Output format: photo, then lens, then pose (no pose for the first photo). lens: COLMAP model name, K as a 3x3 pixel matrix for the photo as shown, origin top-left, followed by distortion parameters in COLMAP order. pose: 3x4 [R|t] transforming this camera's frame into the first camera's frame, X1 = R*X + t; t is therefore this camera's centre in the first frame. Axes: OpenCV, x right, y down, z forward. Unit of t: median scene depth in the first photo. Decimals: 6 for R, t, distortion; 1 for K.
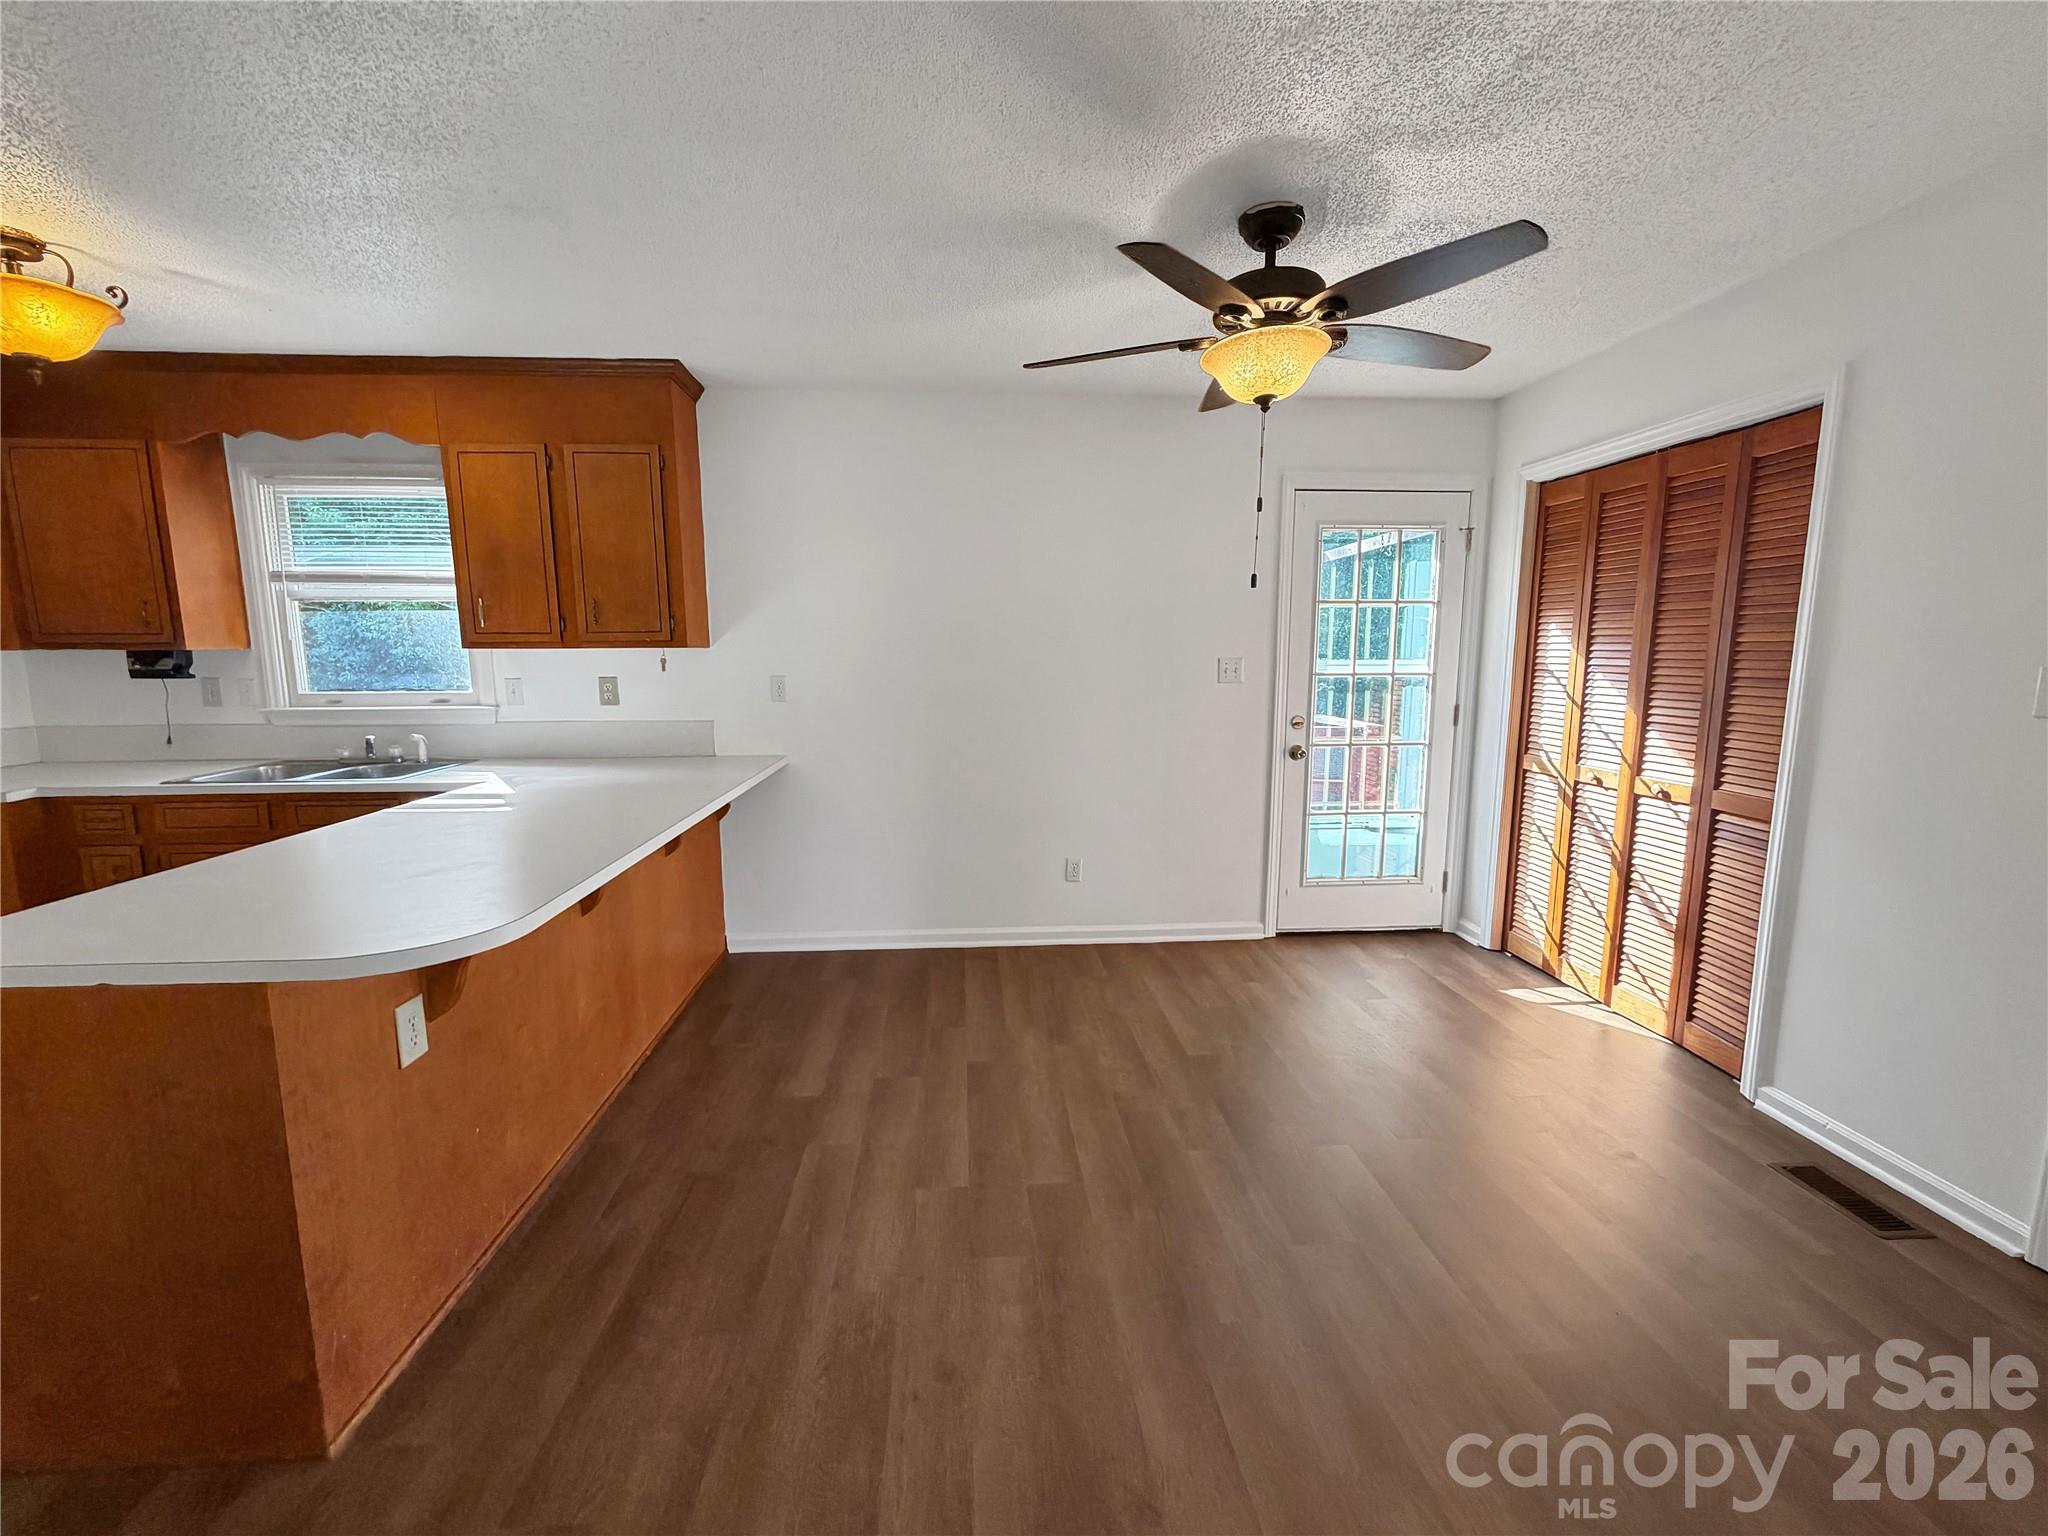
lens RADIAL K [[830.9, 0, 1019.5], [0, 830.9, 760.1], [0, 0, 1]] dist [-0.001223, -0.000141]
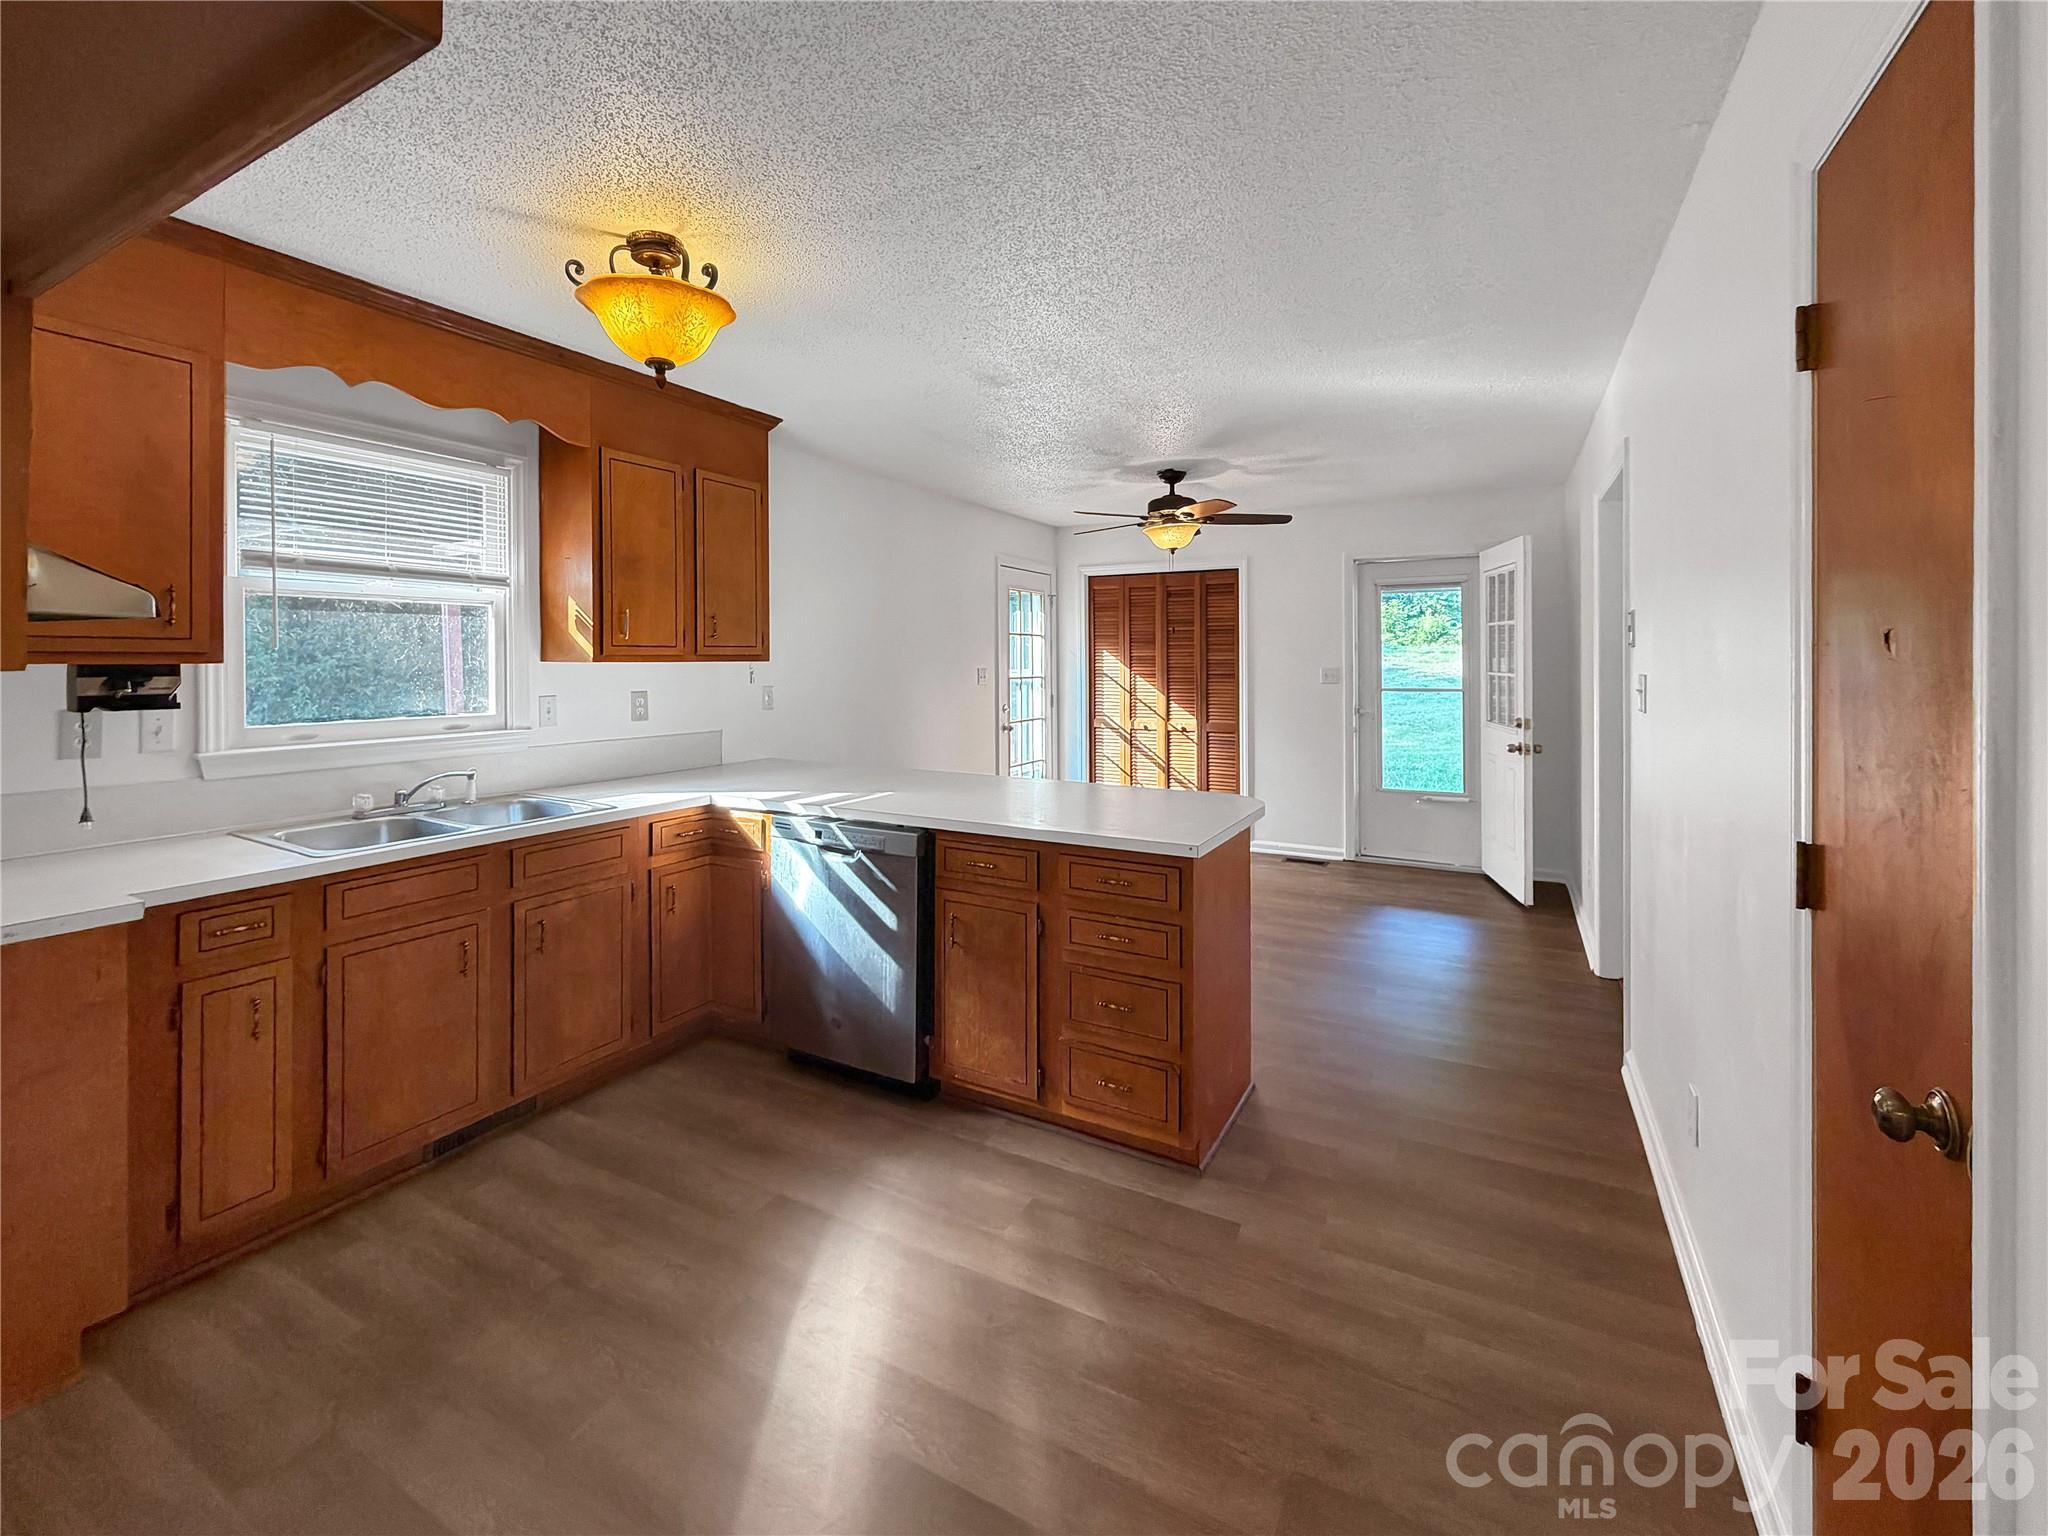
lens RADIAL K [[870.8, 0, 1027.4], [0, 870.8, 662.5], [0, 0, 1]] dist [0.000332, -0.000516]
pose [[0.535737, 0.000194, 0.844385, -1.265549], [0.112807, 0.991019, -0.071800, -0.012300], [-0.836816, 0.133718, 0.530904, 0.101009]]
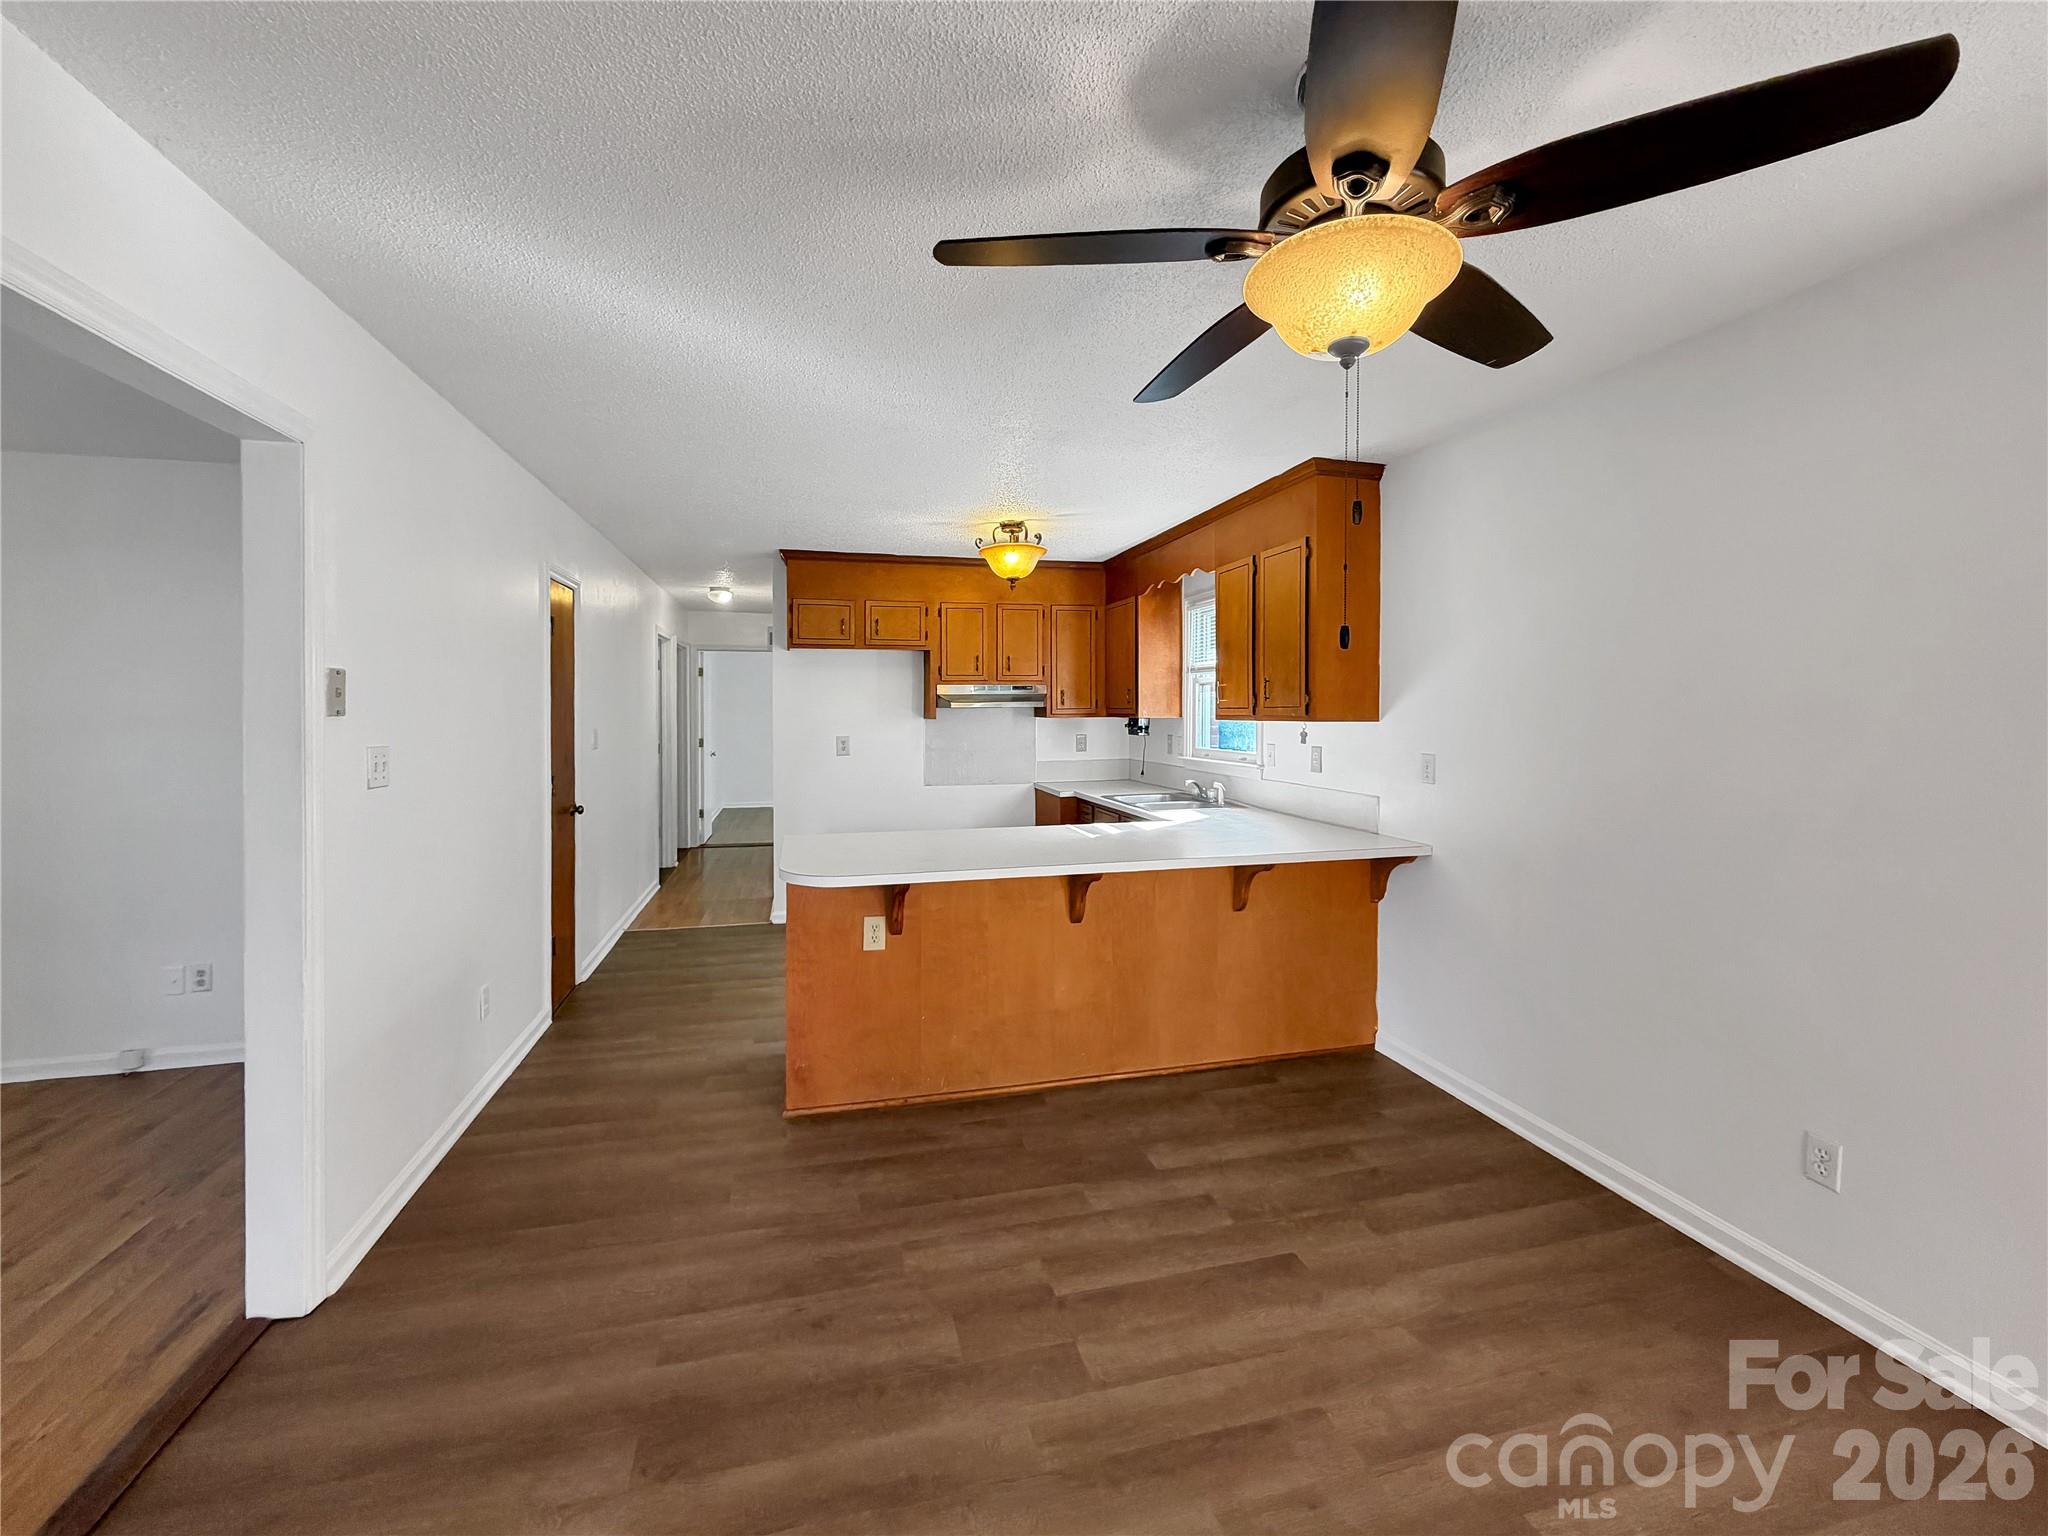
lens RADIAL K [[841.6, 0, 1022.4], [0, 841.6, 708.3], [0, 0, 1]] dist [-0.000488, 0.000666]
pose [[0.189219, 0.001482, -0.981934, 0.593517], [-0.130956, 0.991104, -0.023740, -0.084262], [0.973163, 0.133083, 0.187730, 0.468905]]
